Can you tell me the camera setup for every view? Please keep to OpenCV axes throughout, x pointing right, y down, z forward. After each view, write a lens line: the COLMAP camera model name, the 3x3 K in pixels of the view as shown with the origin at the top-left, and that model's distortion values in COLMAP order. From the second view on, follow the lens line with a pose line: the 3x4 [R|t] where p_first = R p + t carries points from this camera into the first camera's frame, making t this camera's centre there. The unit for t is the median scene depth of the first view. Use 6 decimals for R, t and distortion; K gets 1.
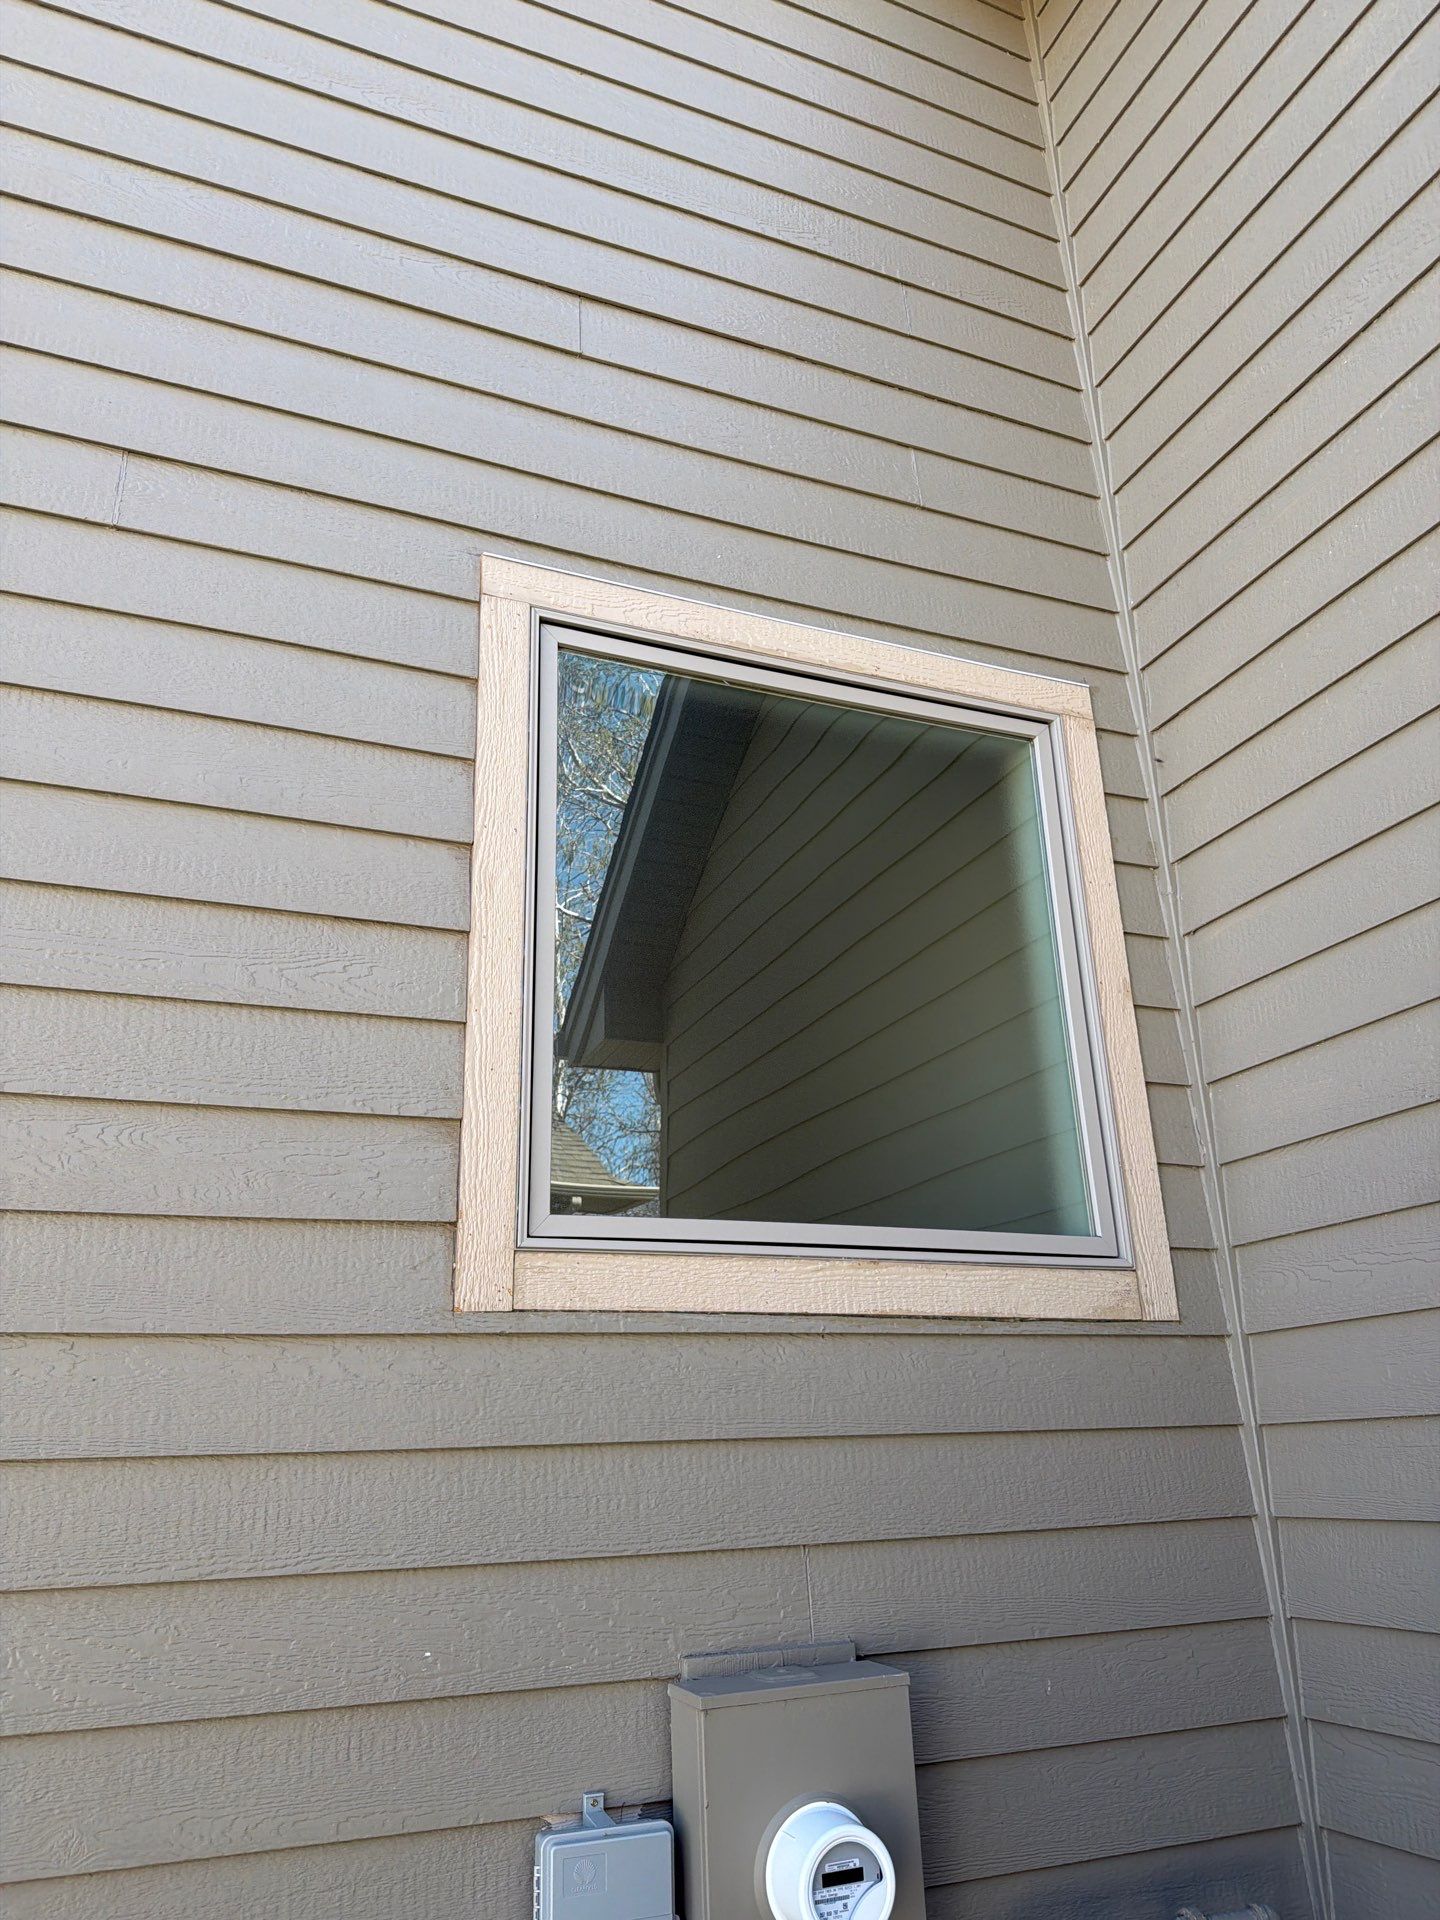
lens RADIAL K [[1435.1, 0, 765.7], [0, 1435.1, 921.8], [0, 0, 1]] dist [0.002750, -0.055254]
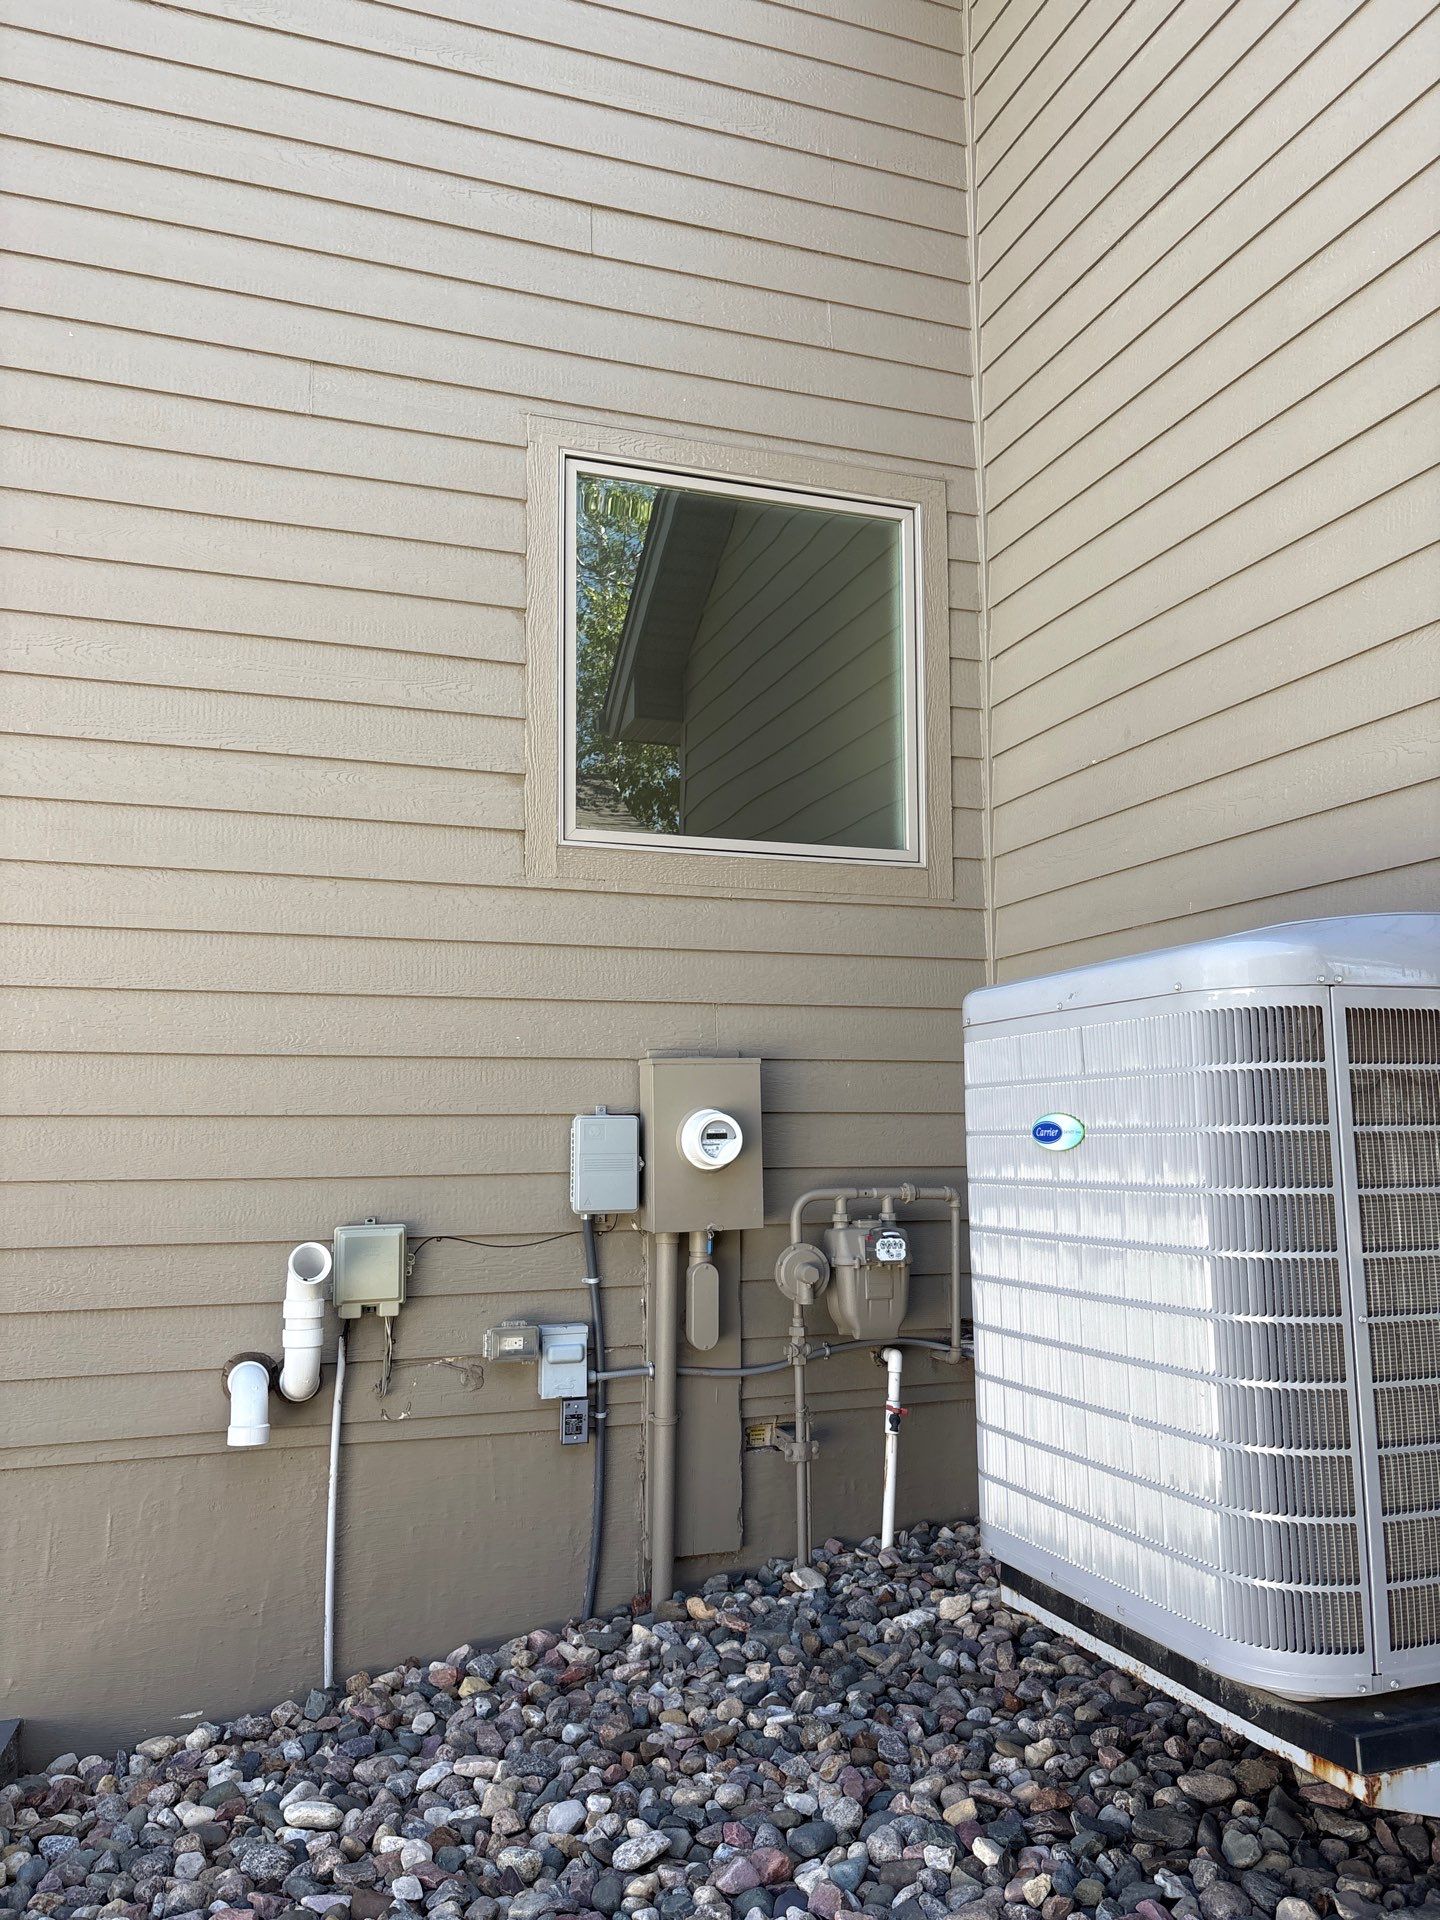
lens RADIAL K [[1435.1, 0, 728.4], [0, 1435.1, 961.1], [0, 0, 1]] dist [0.002750, -0.055254]
pose [[0.997735, 0.020151, -0.064180, 0.157558], [-0.003258, 0.967435, 0.253098, -0.087725], [0.067191, -0.252315, 0.965310, -0.761506]]
